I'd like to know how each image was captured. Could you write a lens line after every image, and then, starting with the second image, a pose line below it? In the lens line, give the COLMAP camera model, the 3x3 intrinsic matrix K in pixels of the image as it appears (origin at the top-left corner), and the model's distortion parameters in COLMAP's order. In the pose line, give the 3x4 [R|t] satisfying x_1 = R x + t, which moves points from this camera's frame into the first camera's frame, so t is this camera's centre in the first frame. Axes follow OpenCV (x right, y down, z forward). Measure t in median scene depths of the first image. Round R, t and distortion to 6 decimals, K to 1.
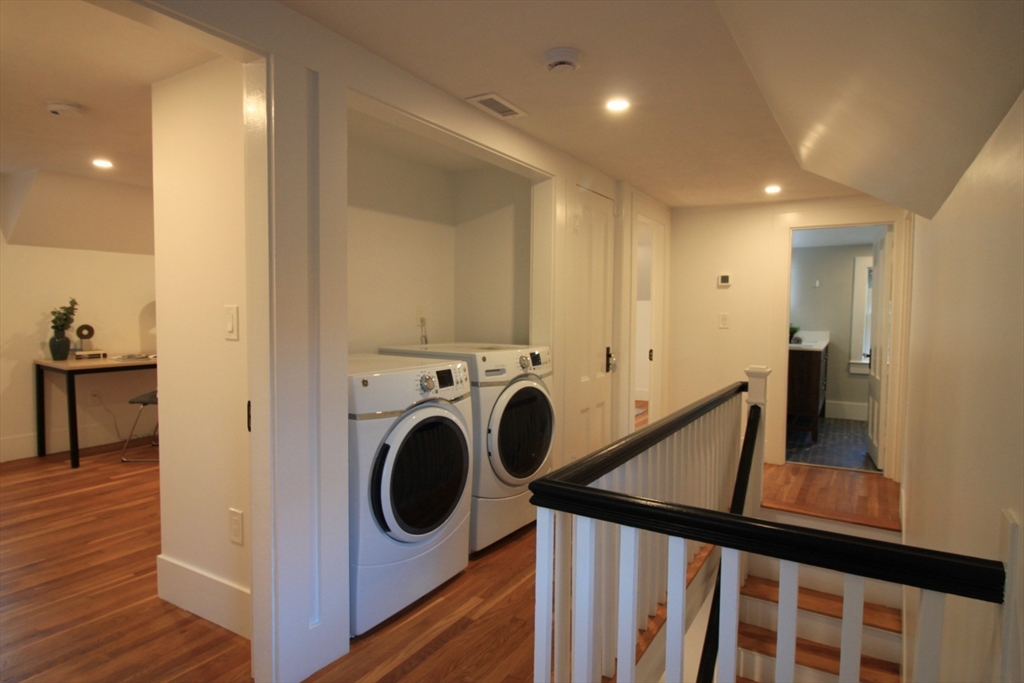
lens RADIAL K [[603.8, 0, 510.1], [0, 603.8, 346.5], [0, 0, 1]] dist [-0.002653, -0.000974]
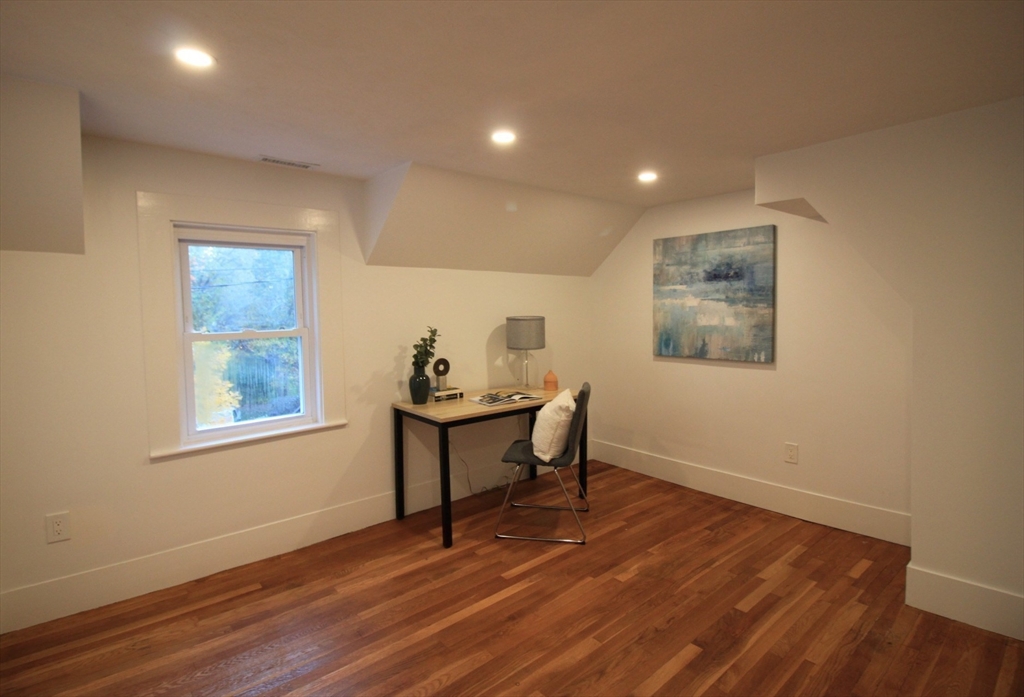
lens RADIAL K [[520.9, 0, 513.0], [0, 520.9, 342.4], [0, 0, 1]] dist [-0.000856, -0.000037]
pose [[0.953681, -0.017802, -0.300293, -0.411396], [0.012937, 0.999751, -0.018183, -0.045395], [0.300542, 0.013456, 0.953674, 0.362403]]
